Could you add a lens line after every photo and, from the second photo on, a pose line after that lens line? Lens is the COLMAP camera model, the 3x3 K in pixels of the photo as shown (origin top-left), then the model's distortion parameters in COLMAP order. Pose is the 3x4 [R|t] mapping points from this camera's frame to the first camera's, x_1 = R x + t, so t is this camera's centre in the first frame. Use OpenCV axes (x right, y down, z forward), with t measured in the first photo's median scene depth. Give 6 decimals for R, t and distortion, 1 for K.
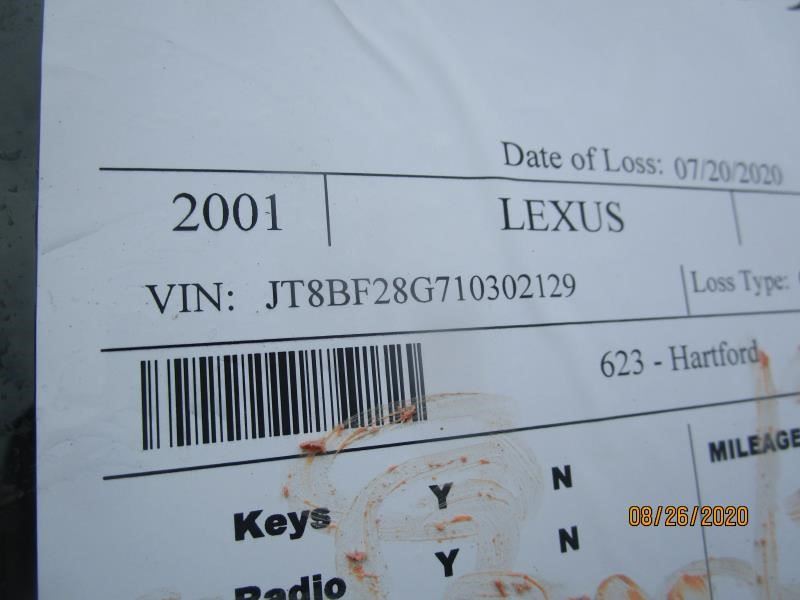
lens RADIAL K [[565.8, 0, 395.5], [0, 565.8, 295.9], [0, 0, 1]] dist [-0.034236, 0.014887]
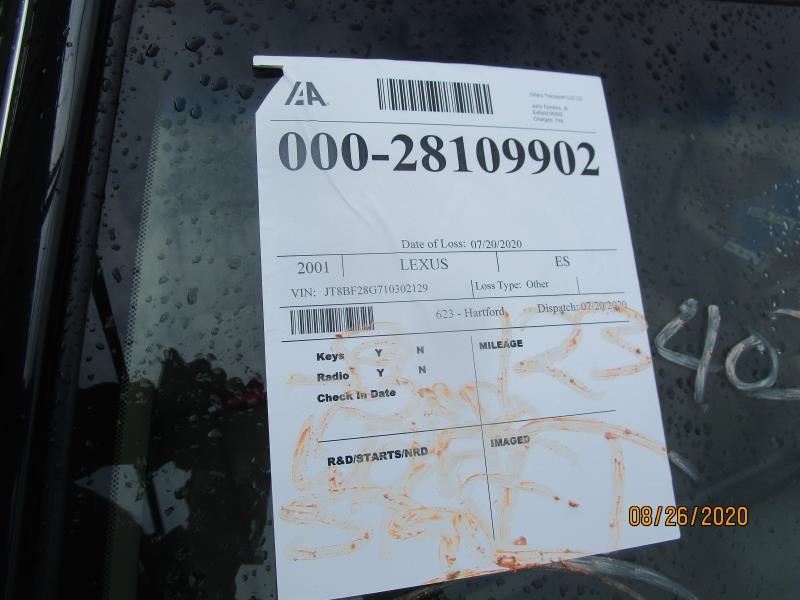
lens RADIAL K [[565.8, 0, 395.5], [0, 565.8, 295.9], [0, 0, 1]] dist [-0.034236, 0.014887]
pose [[0.996326, -0.025272, -0.081829, 0.428458], [0.020957, 0.998365, -0.053171, 0.193360], [0.083039, 0.051261, 0.995227, -2.128857]]
